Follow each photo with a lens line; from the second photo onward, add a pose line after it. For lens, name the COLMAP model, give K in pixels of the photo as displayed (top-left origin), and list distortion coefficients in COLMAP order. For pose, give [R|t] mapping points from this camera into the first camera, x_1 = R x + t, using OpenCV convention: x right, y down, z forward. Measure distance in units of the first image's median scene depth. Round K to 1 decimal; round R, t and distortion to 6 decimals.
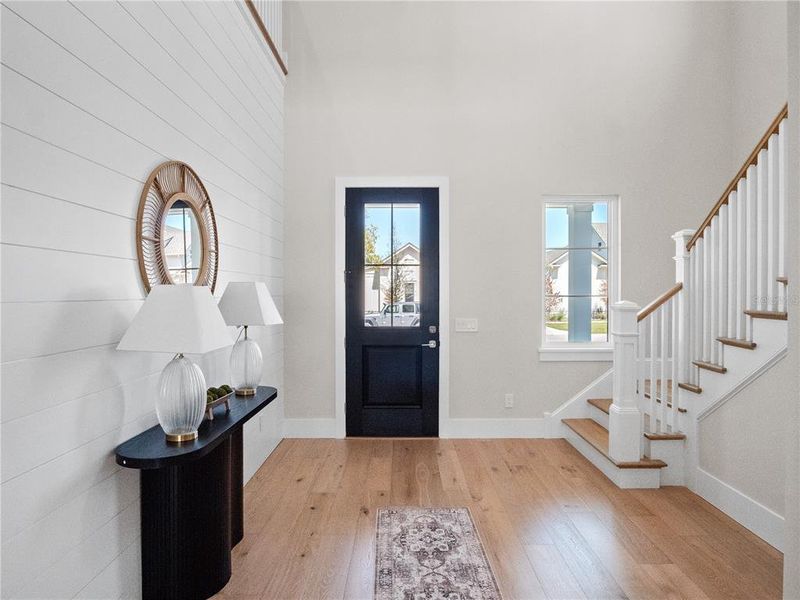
lens RADIAL K [[488.6, 0, 402.0], [0, 488.6, 295.6], [0, 0, 1]] dist [-0.019786, 0.003357]
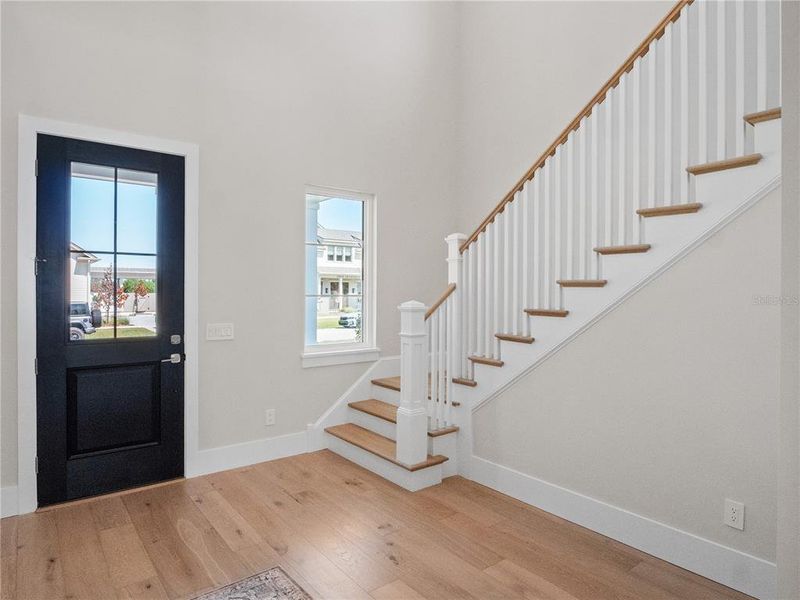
lens RADIAL K [[488.6, 0, 402.0], [0, 488.6, 295.6], [0, 0, 1]] dist [-0.019786, 0.003357]
pose [[0.787530, -0.001561, 0.616275, -0.167676], [-0.000198, 0.999996, 0.002786, -0.002935], [-0.616277, -0.002316, 0.787526, 0.230063]]
